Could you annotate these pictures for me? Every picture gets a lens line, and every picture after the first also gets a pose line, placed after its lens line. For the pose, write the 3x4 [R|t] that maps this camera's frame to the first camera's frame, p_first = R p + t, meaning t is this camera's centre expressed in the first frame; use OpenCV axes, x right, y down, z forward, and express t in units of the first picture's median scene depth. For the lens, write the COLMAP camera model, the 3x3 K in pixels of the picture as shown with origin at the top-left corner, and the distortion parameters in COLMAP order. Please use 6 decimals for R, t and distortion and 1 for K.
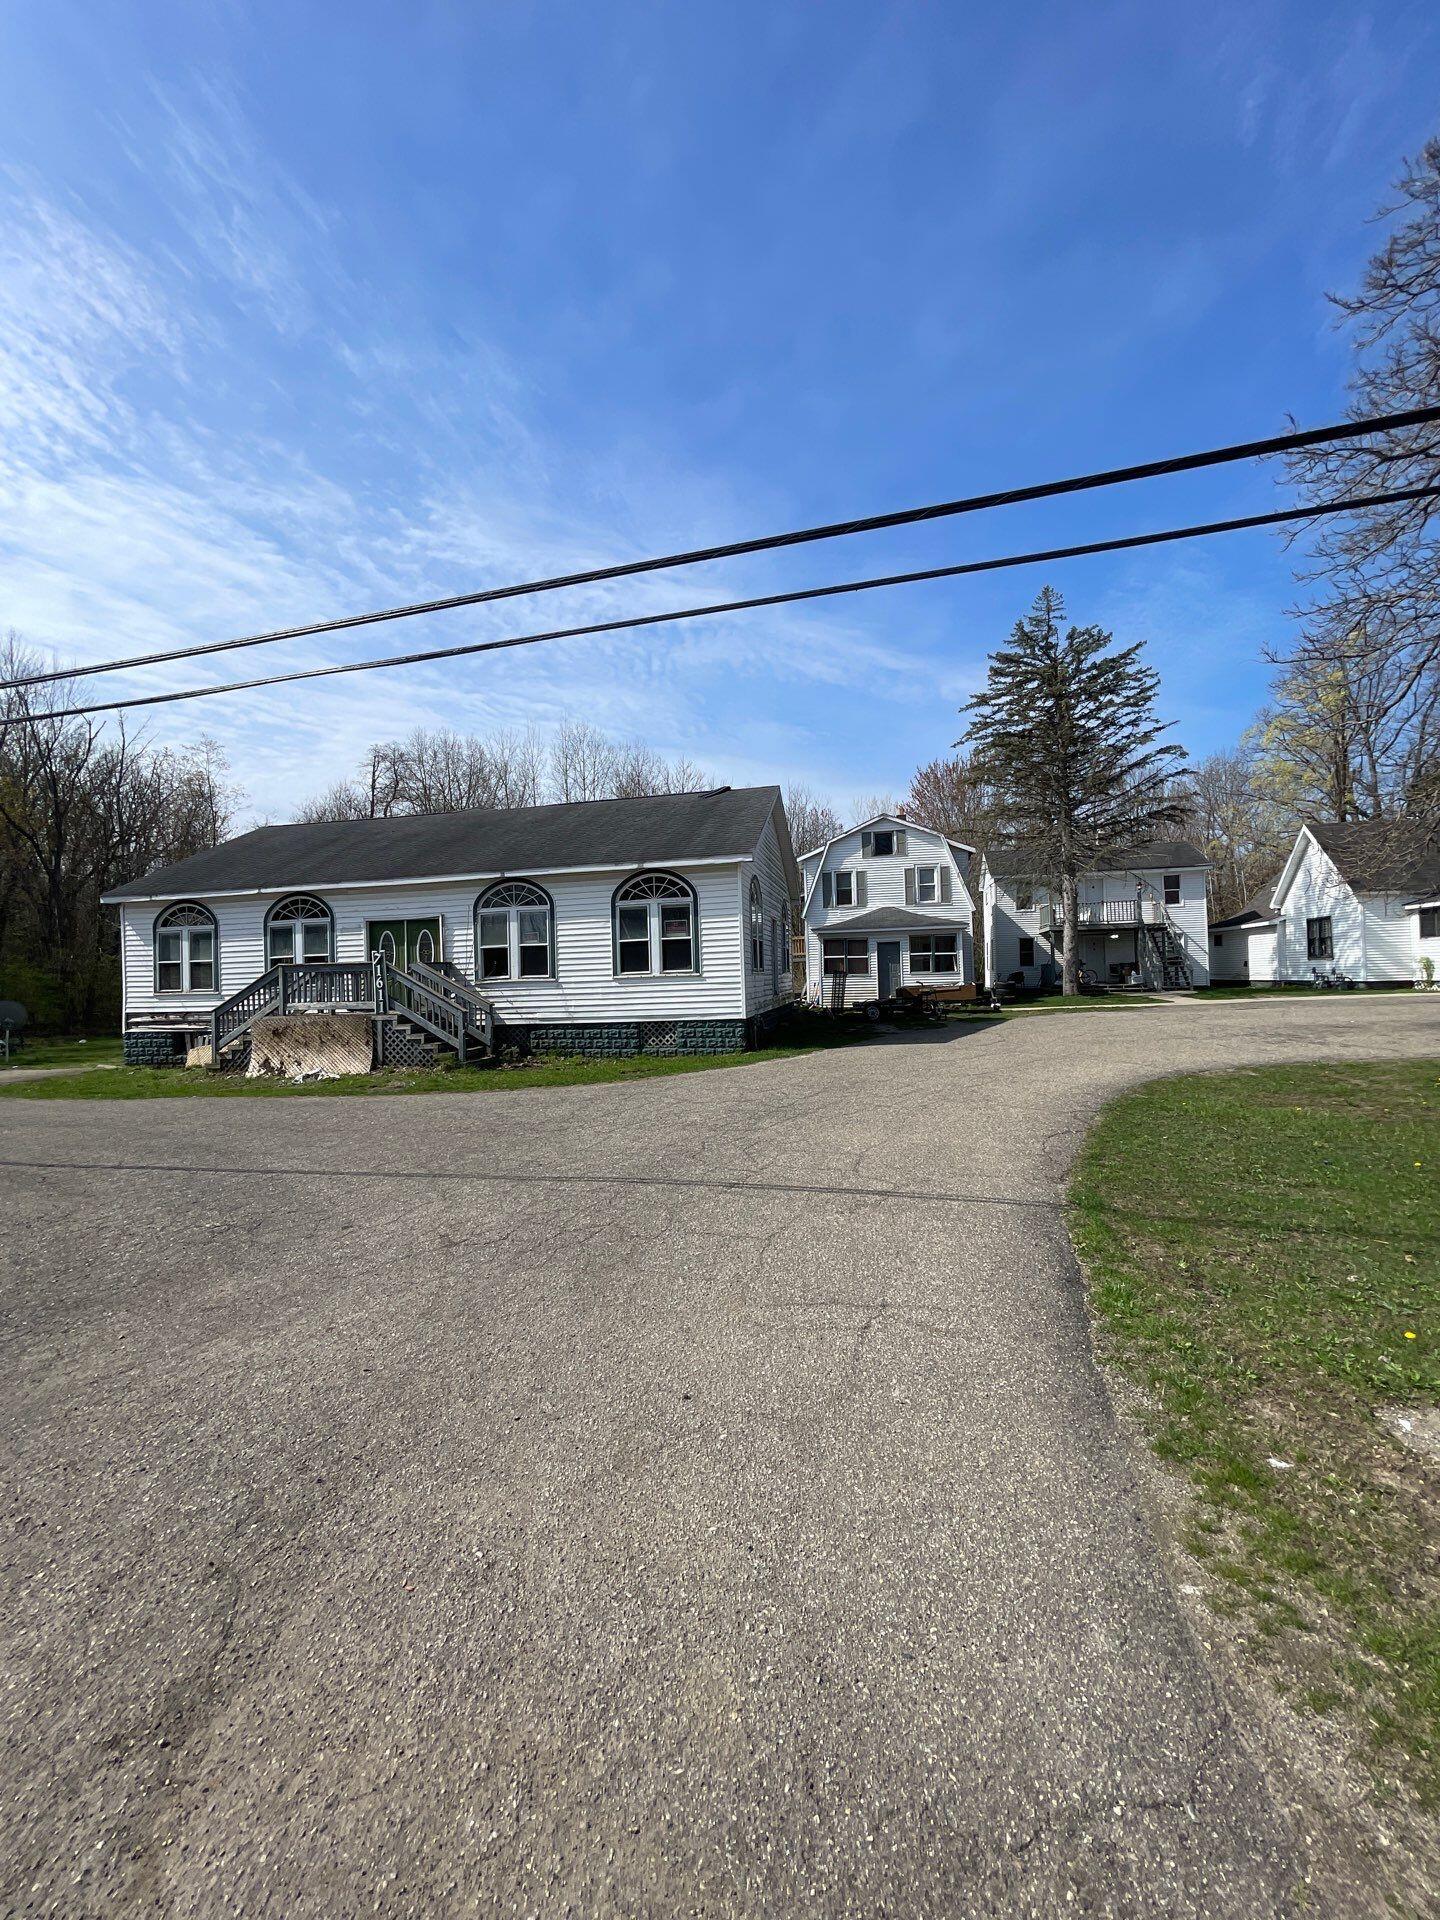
lens RADIAL K [[799.3, 0, 693.5], [0, 799.3, 965.6], [0, 0, 1]] dist [0.001180, -0.001006]
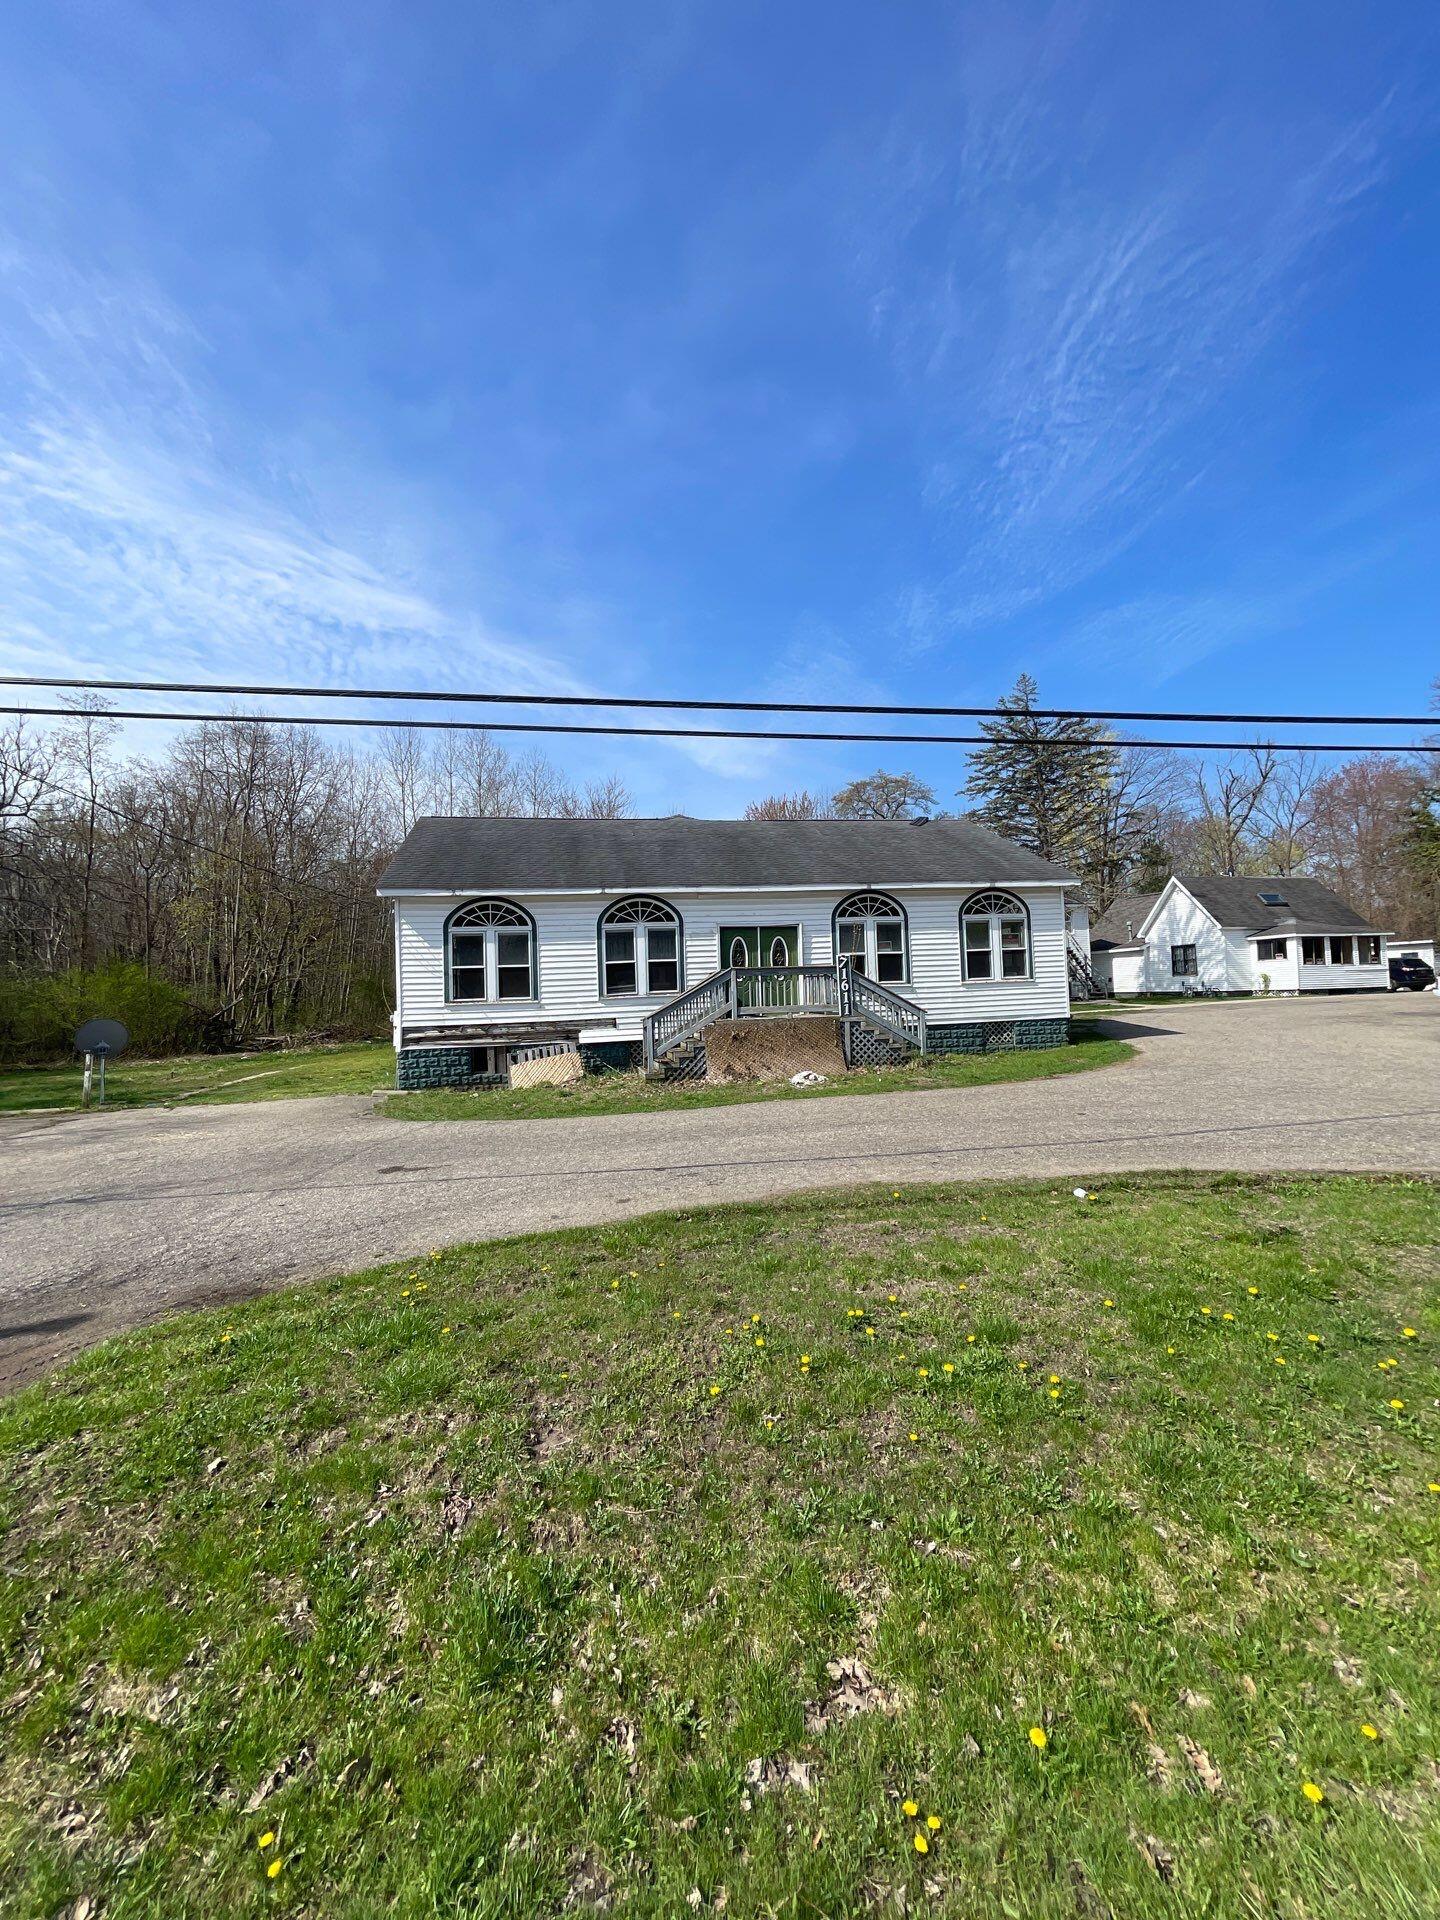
lens RADIAL K [[799.3, 0, 705.8], [0, 799.3, 944.9], [0, 0, 1]] dist [0.001180, -0.001006]
pose [[0.921523, 0.019191, 0.387848, -0.538839], [0.002562, 0.998456, -0.055492, 0.014613], [-0.388314, 0.052131, 0.920051, 0.067289]]
